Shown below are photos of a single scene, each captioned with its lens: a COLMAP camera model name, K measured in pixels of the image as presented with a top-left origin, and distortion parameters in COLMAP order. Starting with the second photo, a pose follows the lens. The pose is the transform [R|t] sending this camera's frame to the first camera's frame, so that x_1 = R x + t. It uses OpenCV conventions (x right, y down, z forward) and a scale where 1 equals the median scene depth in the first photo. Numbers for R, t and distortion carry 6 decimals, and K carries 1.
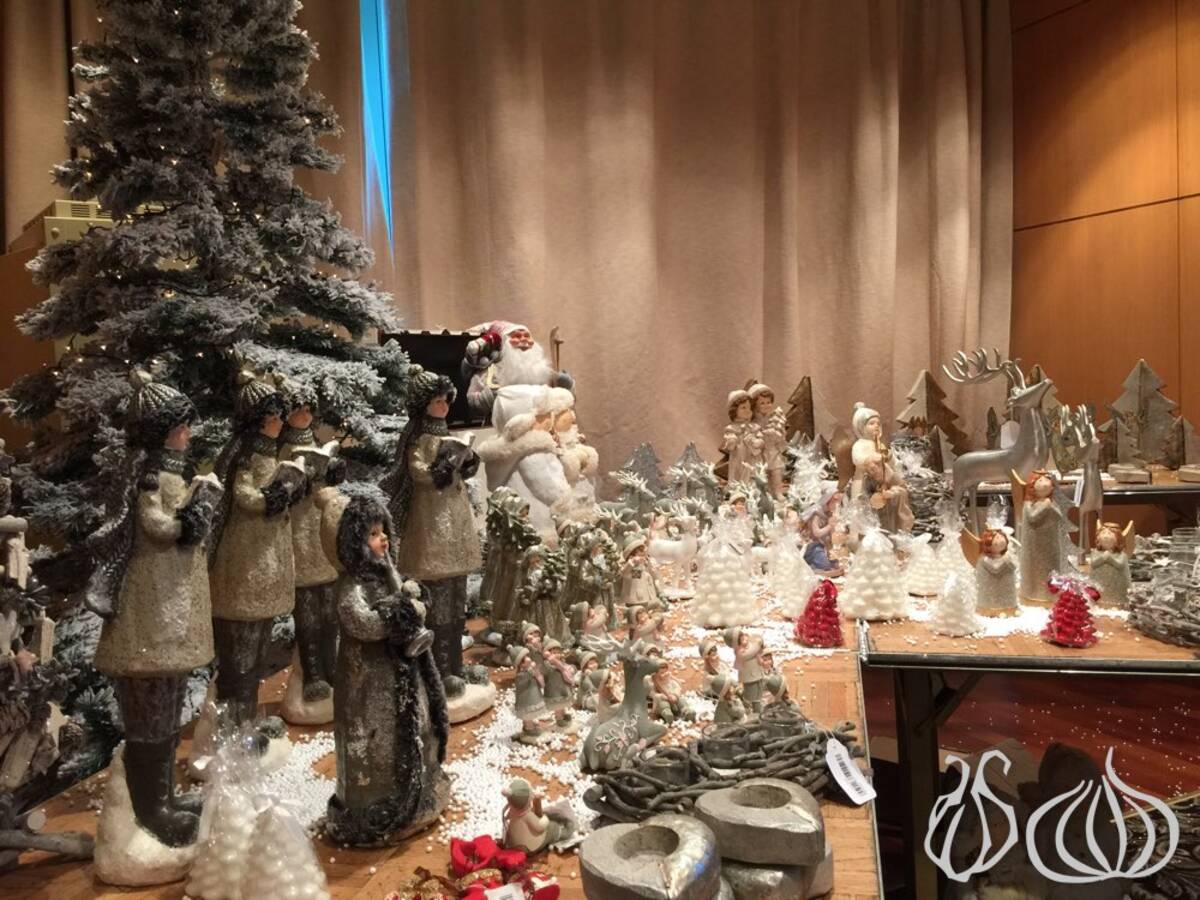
lens RADIAL K [[1042.1, 0, 598.1], [0, 1042.1, 447.4], [0, 0, 1]] dist [0.033625, -0.010259]
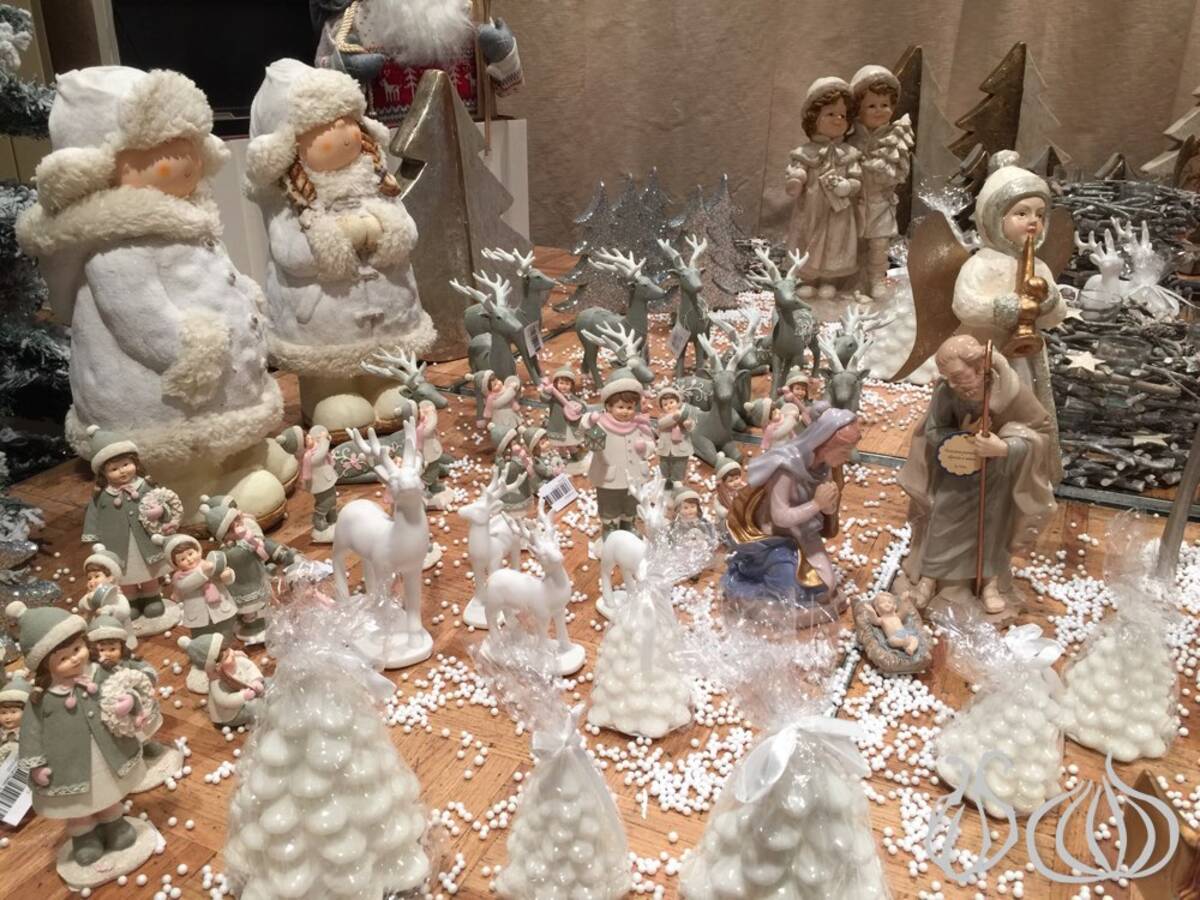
lens RADIAL K [[1042.1, 0, 601.2], [0, 1042.1, 454.2], [0, 0, 1]] dist [0.033625, -0.010259]
pose [[0.973269, 0.125471, -0.192368, 0.168569], [-0.055454, 0.941184, 0.333313, -0.051826], [0.222875, -0.313736, 0.922983, 0.493352]]
